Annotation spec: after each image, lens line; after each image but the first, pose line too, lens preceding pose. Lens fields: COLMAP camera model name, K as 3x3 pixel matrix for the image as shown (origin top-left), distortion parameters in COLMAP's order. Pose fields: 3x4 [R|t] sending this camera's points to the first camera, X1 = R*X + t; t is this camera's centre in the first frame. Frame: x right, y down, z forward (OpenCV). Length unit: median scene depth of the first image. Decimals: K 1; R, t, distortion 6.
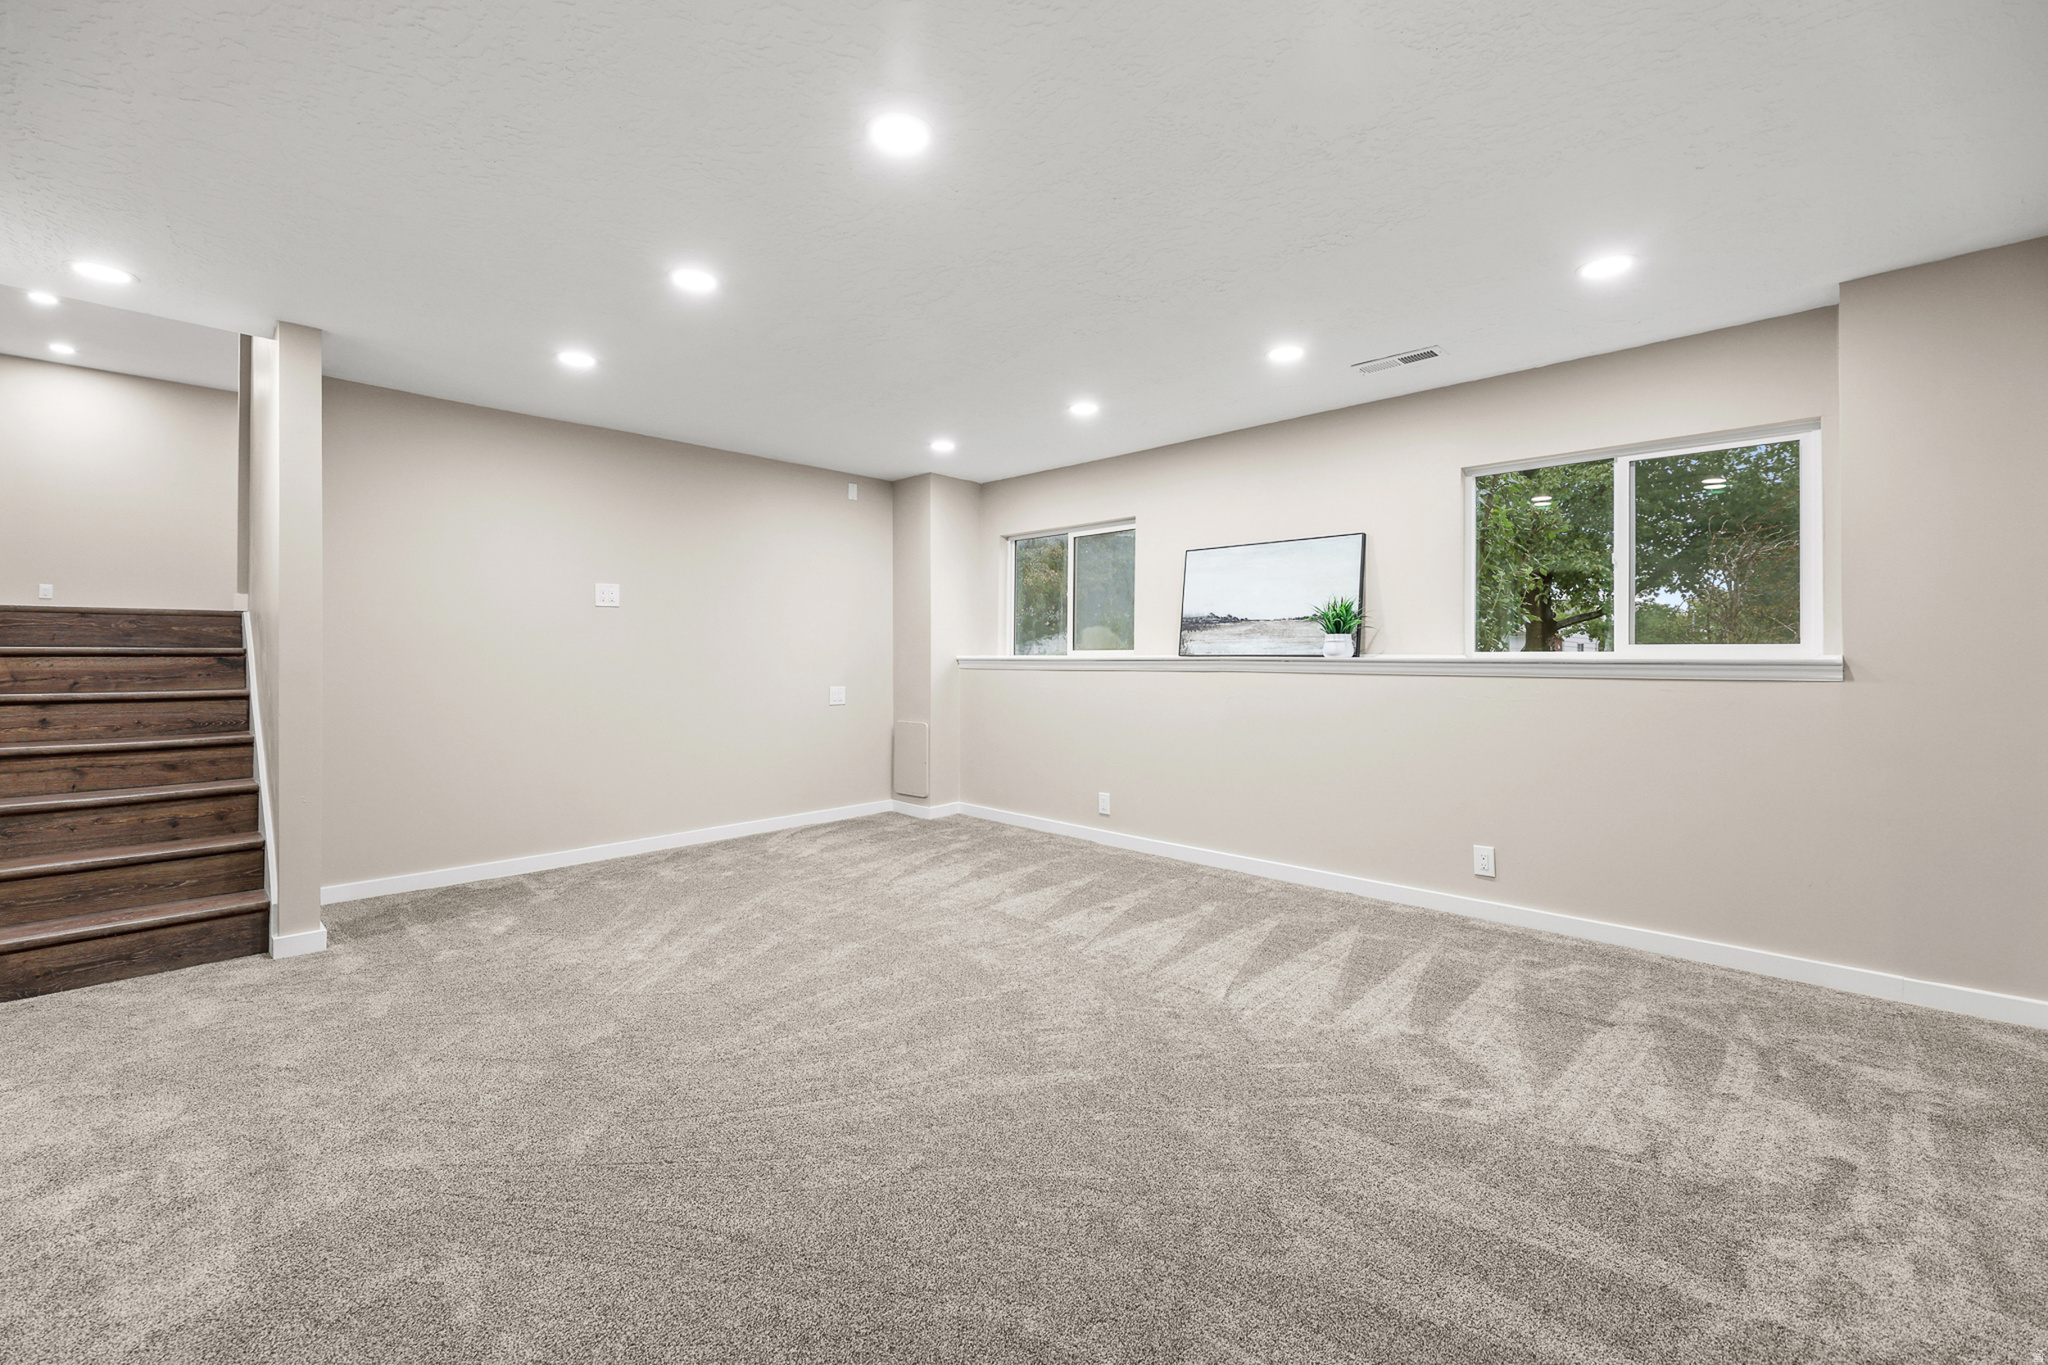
lens RADIAL K [[837.2, 0, 1014.3], [0, 837.2, 646.2], [0, 0, 1]] dist [-0.000080, -0.002941]
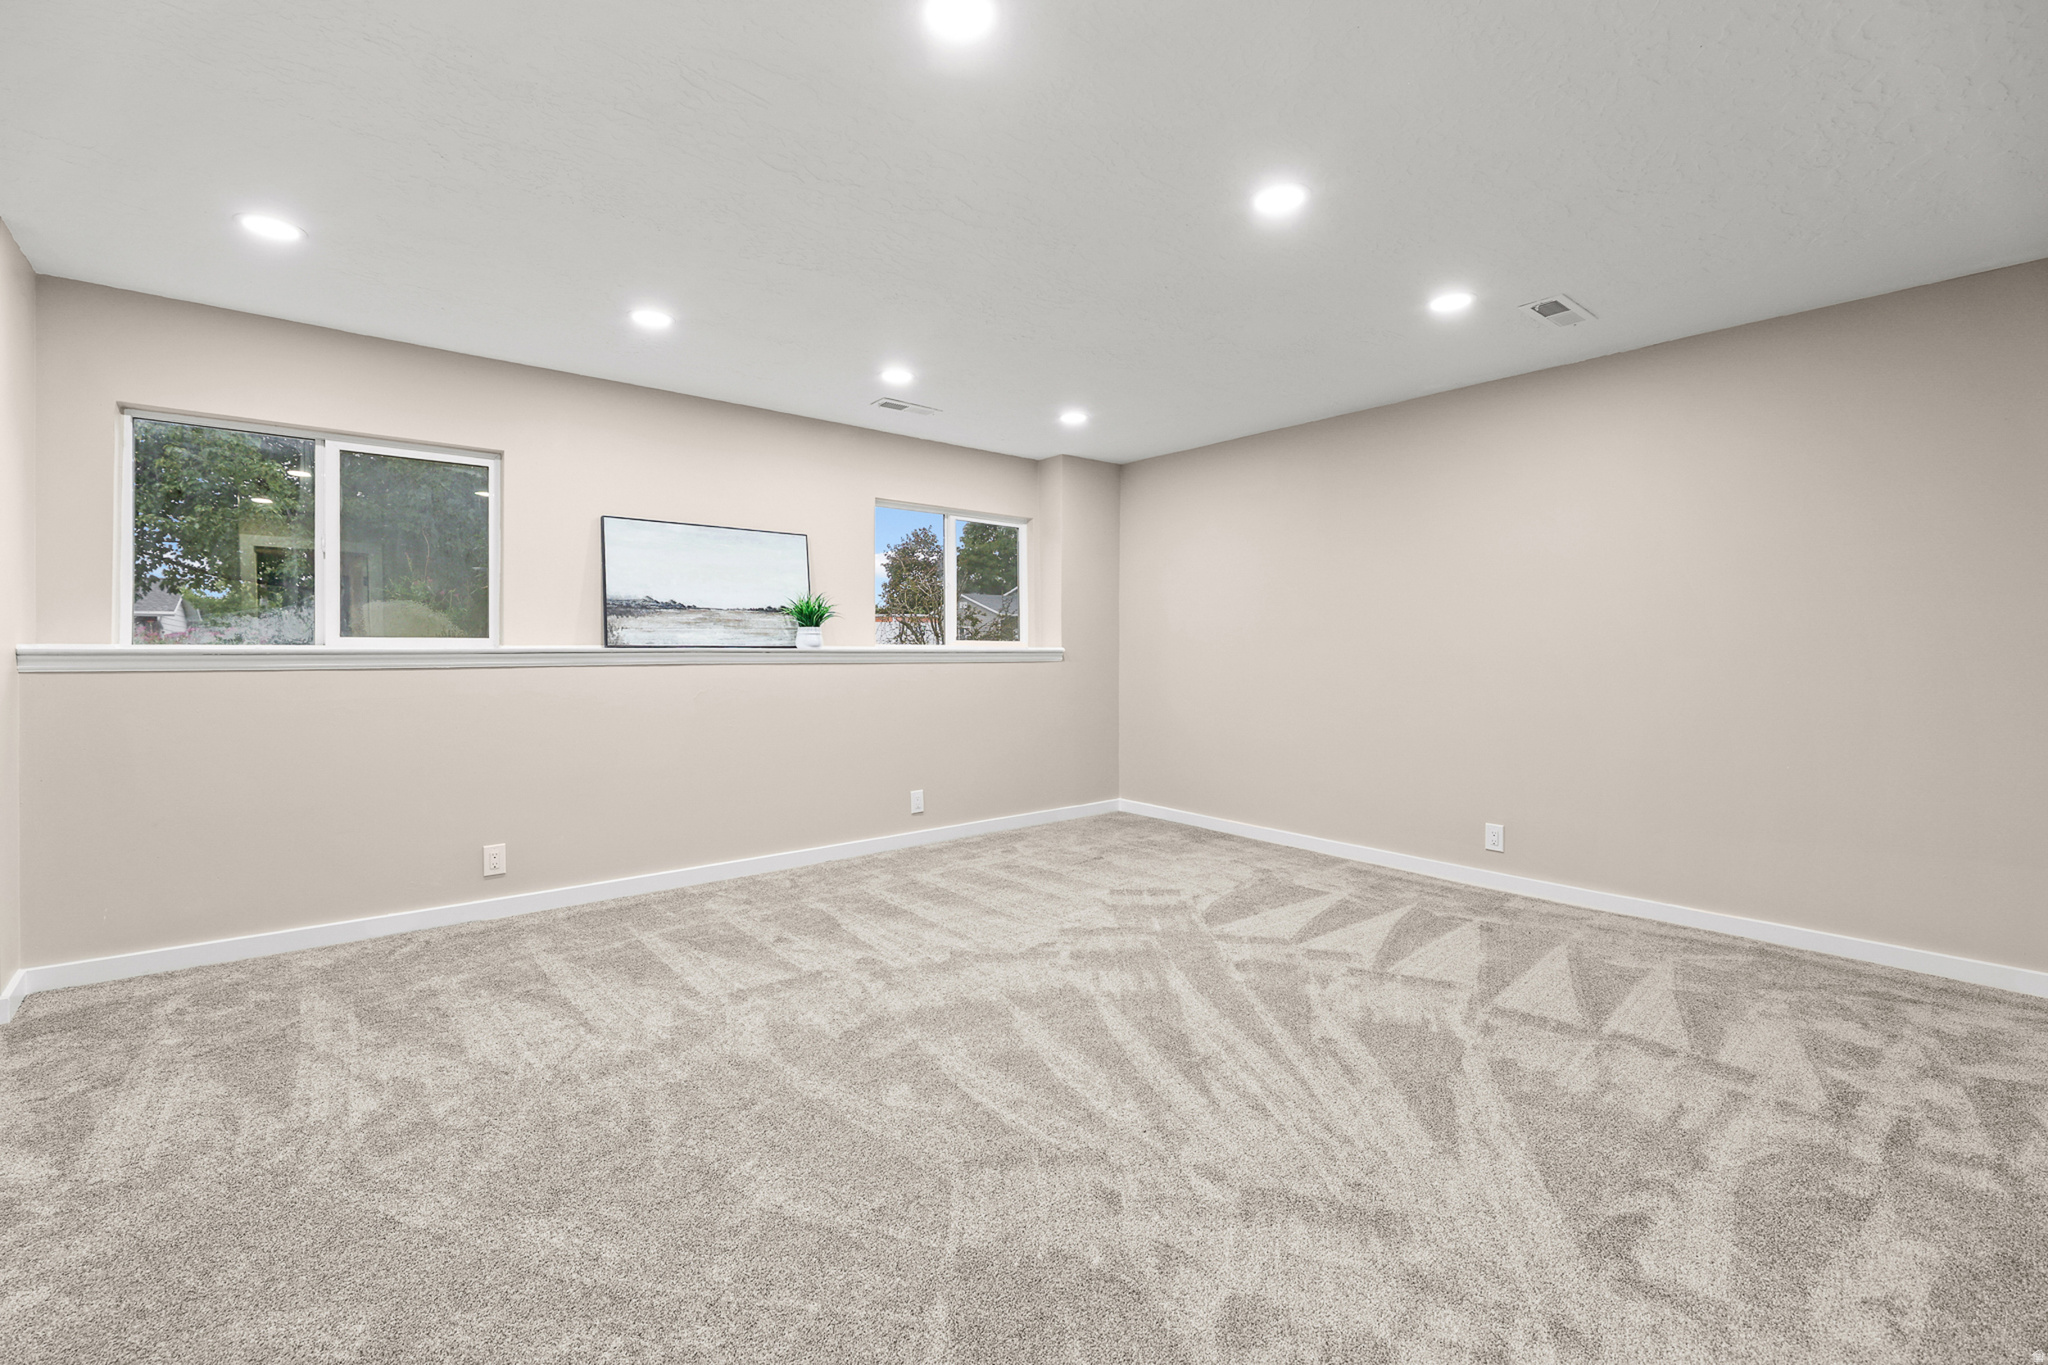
lens RADIAL K [[837.2, 0, 1014.3], [0, 837.2, 646.2], [0, 0, 1]] dist [-0.000080, -0.002941]
pose [[0.112909, 0.004107, 0.993597, -0.588529], [-0.011708, 0.999928, -0.002803, 0.009320], [-0.993536, -0.011316, 0.112949, 0.549497]]
